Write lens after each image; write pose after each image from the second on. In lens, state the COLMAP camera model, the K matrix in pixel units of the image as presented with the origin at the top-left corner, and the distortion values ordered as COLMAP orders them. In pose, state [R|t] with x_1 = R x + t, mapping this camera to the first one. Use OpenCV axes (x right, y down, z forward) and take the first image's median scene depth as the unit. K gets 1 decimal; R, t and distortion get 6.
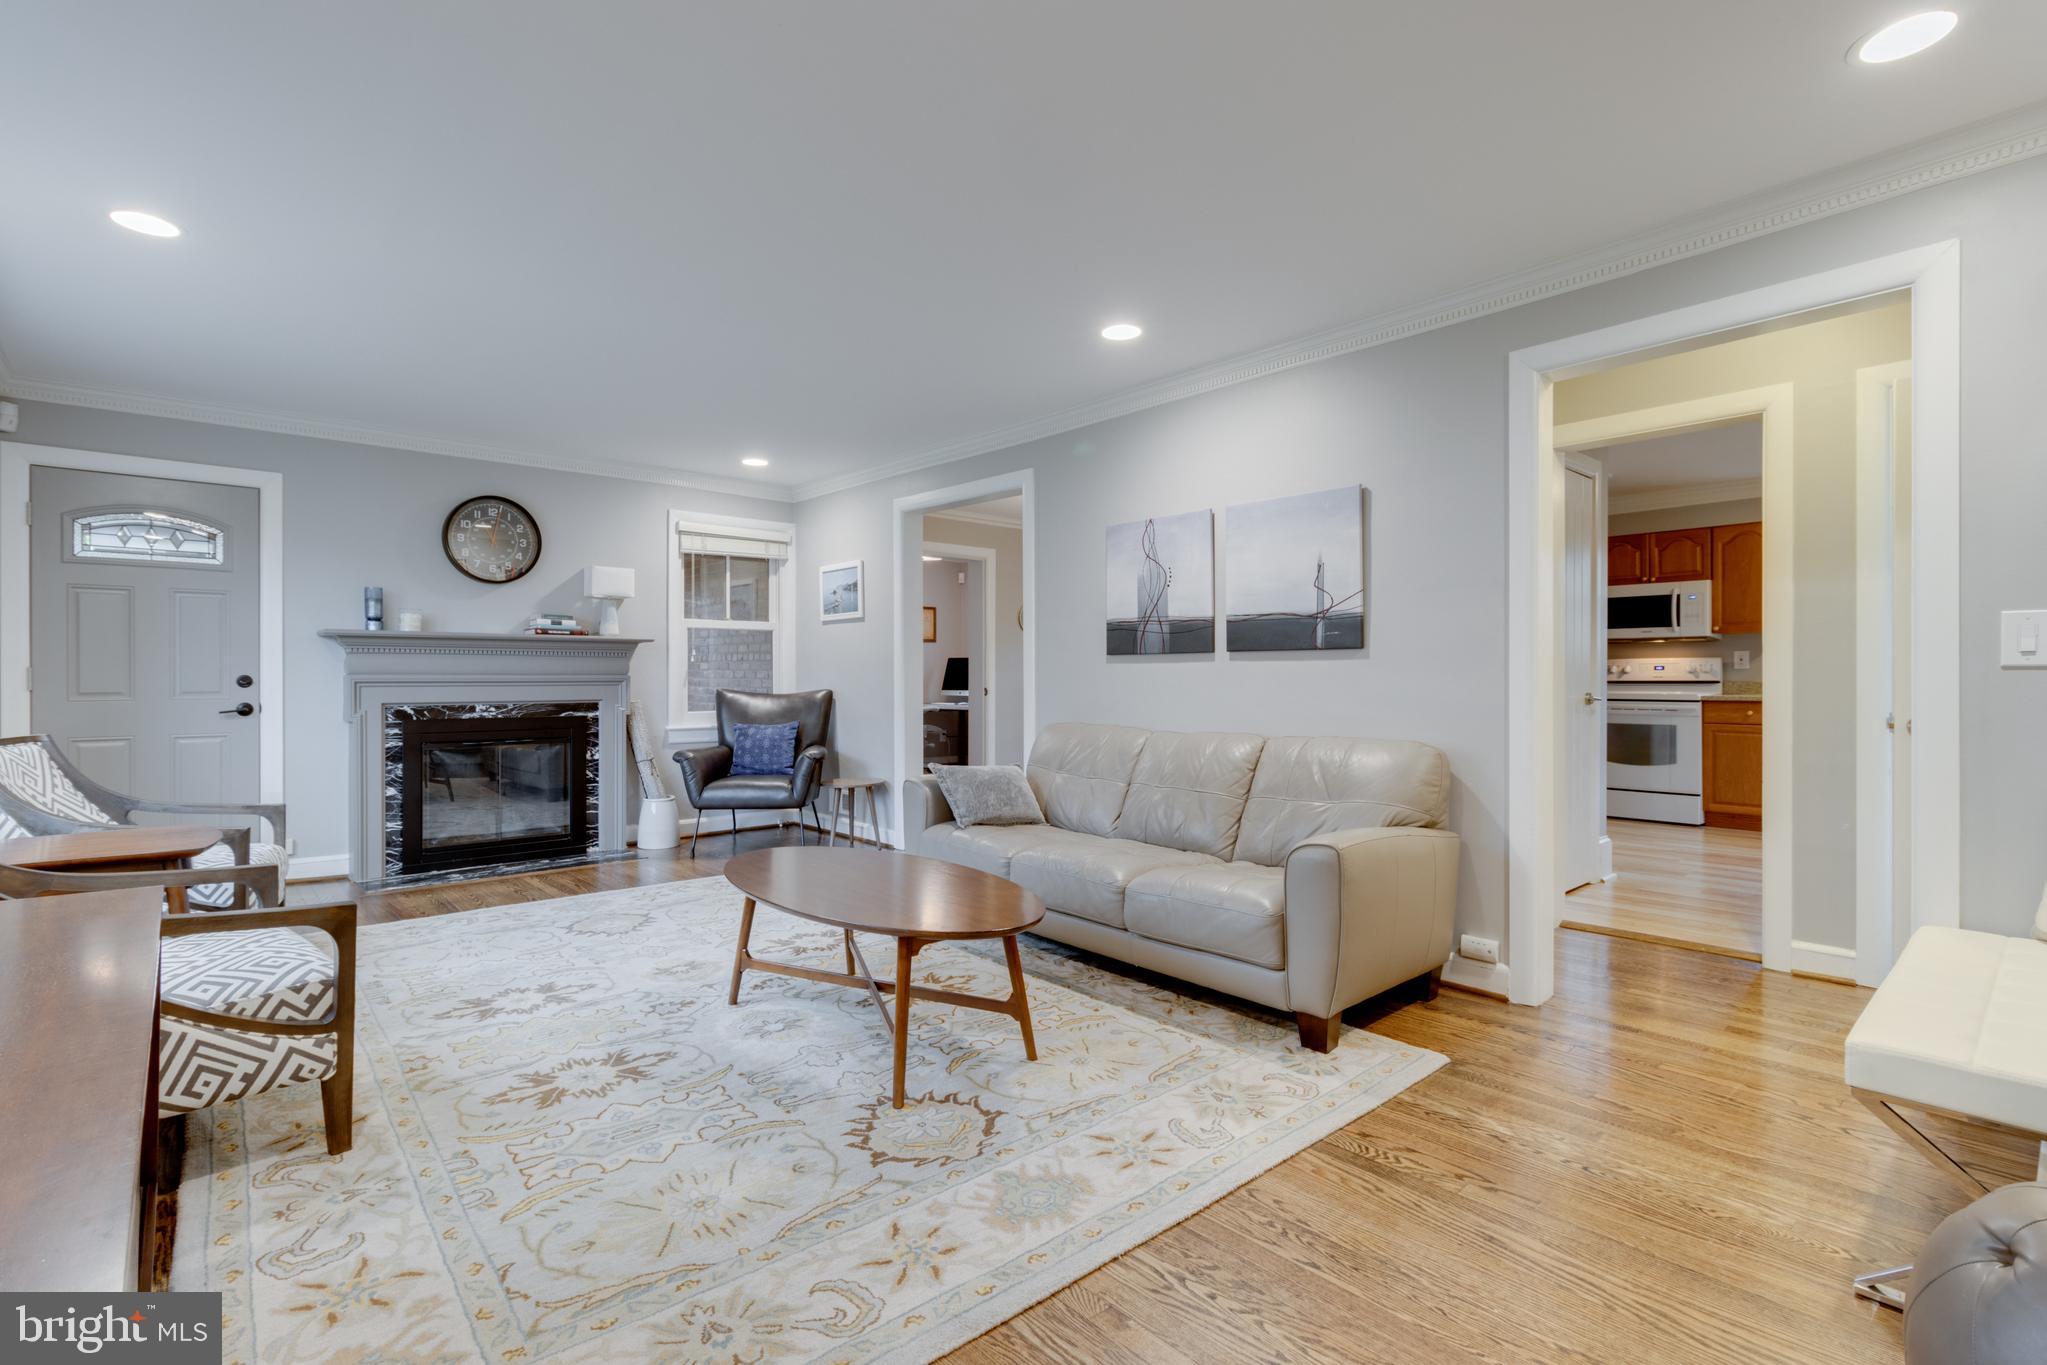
lens RADIAL K [[949.4, 0, 1015.5], [0, 949.4, 676.7], [0, 0, 1]] dist [0.004423, -0.001274]
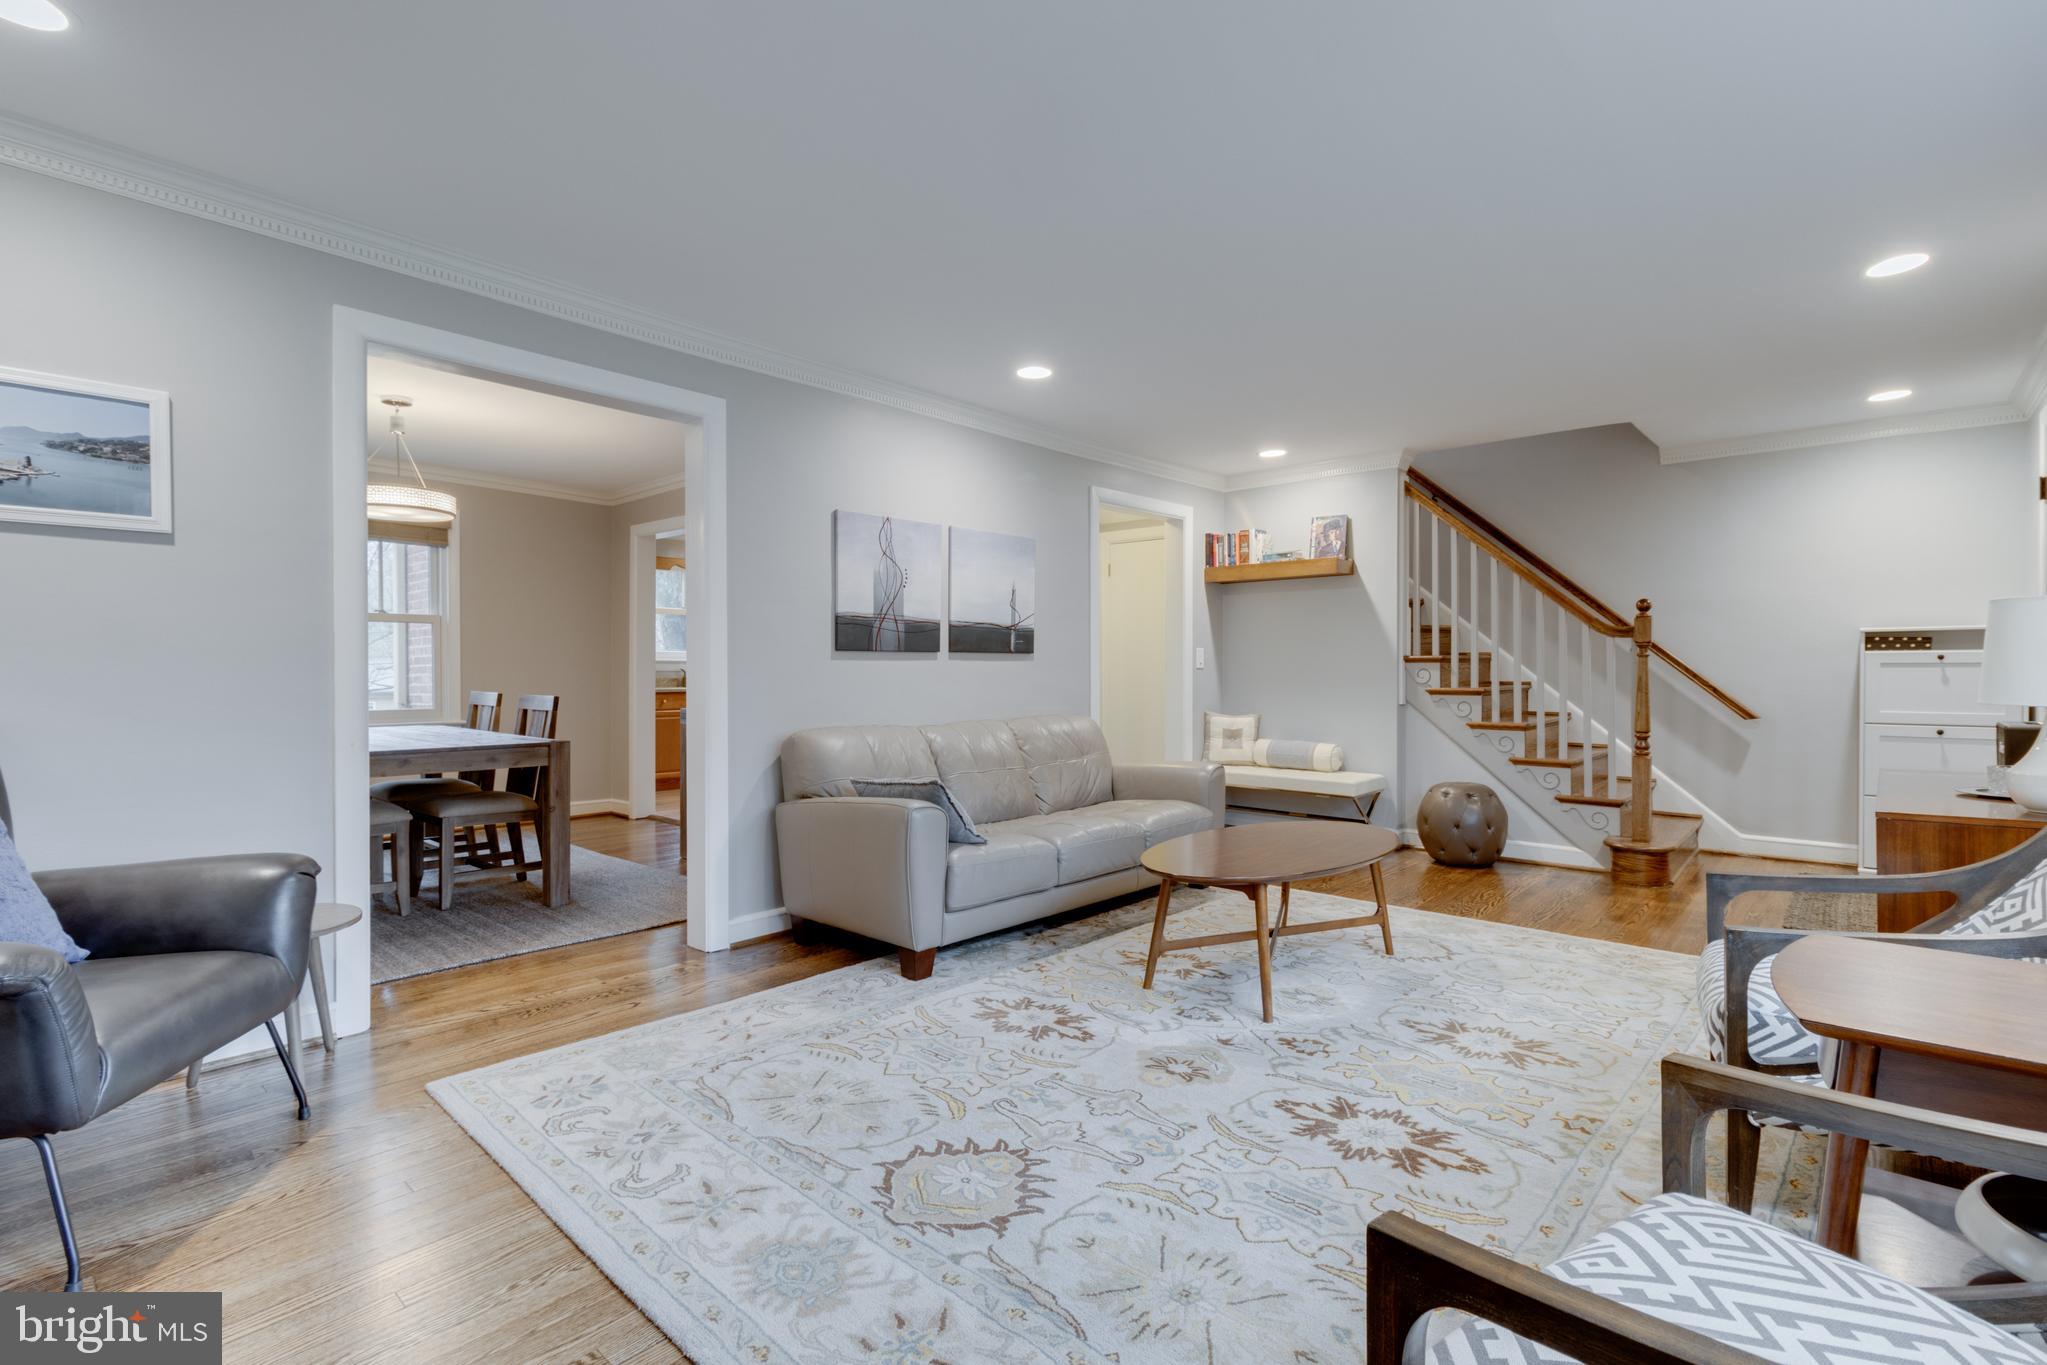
lens RADIAL K [[949.4, 0, 1013.5], [0, 949.4, 673.6], [0, 0, 1]] dist [0.004423, -0.001274]
pose [[-0.110127, -0.002561, 0.993914, -1.027987], [0.004075, 0.999987, 0.003028, -0.003489], [-0.993909, 0.004384, -0.110115, 1.155136]]
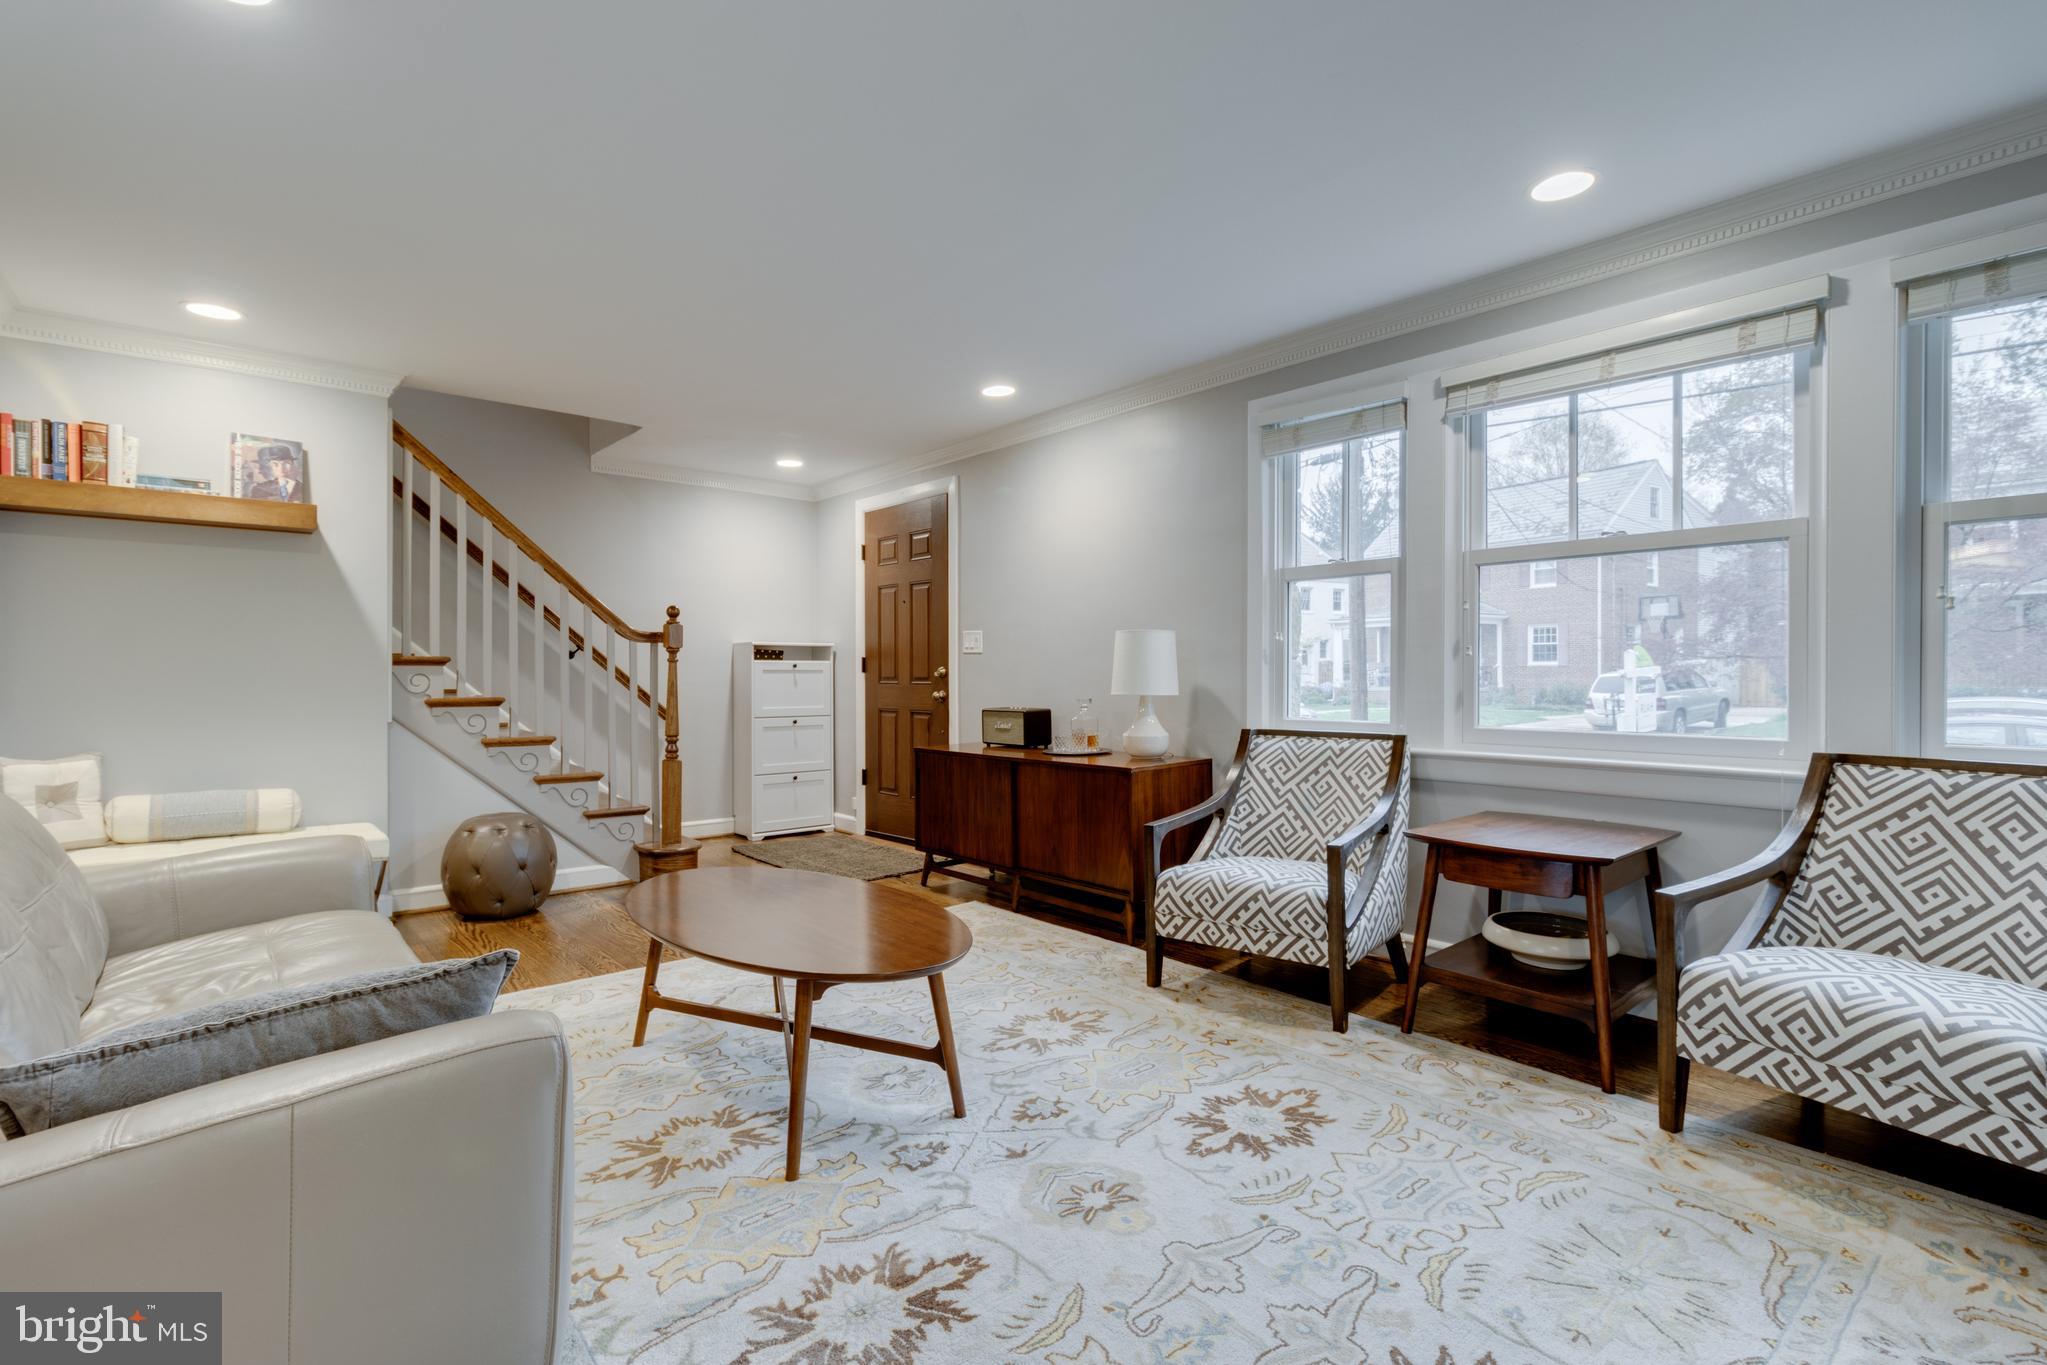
lens RADIAL K [[949.4, 0, 1017.7], [0, 949.4, 682.9], [0, 0, 1]] dist [0.004423, -0.001274]
pose [[-0.999915, 0.003210, 0.012652, -0.301649], [0.003345, 0.999937, 0.010680, -0.002644], [-0.012617, 0.010721, -0.999863, 1.487277]]
